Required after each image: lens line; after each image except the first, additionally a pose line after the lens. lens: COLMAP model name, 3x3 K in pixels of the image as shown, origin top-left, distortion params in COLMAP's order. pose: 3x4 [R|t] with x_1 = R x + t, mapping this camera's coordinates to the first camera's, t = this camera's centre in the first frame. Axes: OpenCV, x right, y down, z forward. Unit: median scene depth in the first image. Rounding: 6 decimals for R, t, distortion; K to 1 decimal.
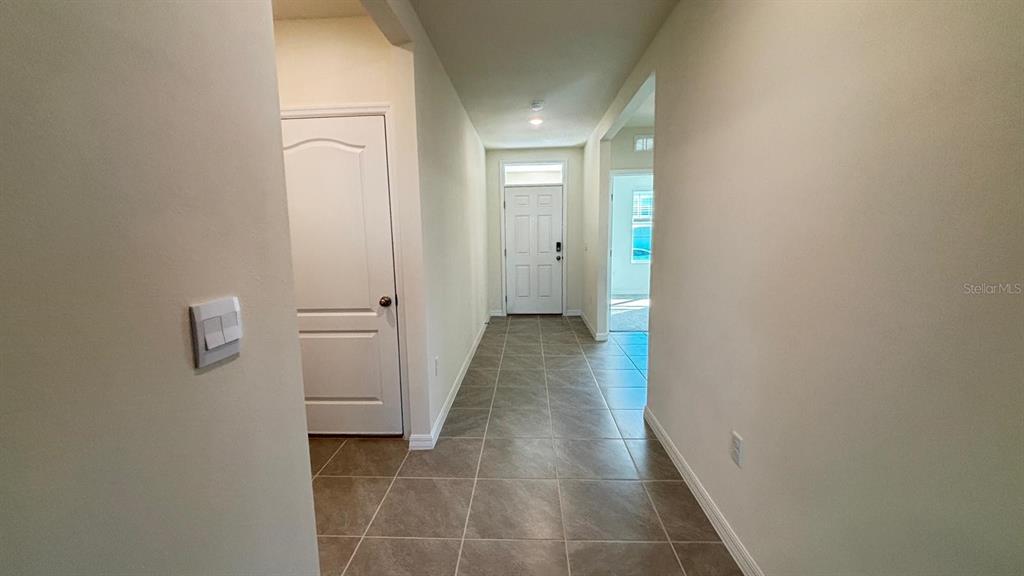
lens RADIAL K [[408.5, 0, 512.7], [0, 408.5, 287.3], [0, 0, 1]] dist [-0.000010, 0.000125]
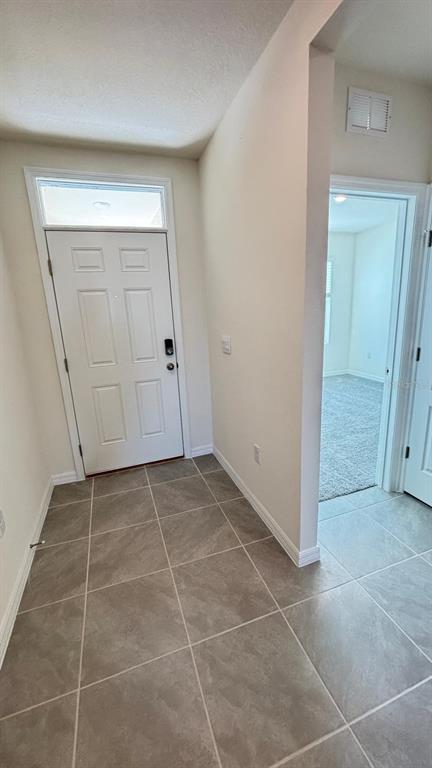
lens RADIAL K [[306.4, 0, 215.6], [0, 306.4, 380.9], [0, 0, 1]] dist [-0.000010, 0.000125]
pose [[0.929689, -0.116046, 0.349588, 0.019342], [0.083661, 0.990797, 0.106410, -0.092535], [-0.358719, -0.069681, 0.930841, 0.581765]]
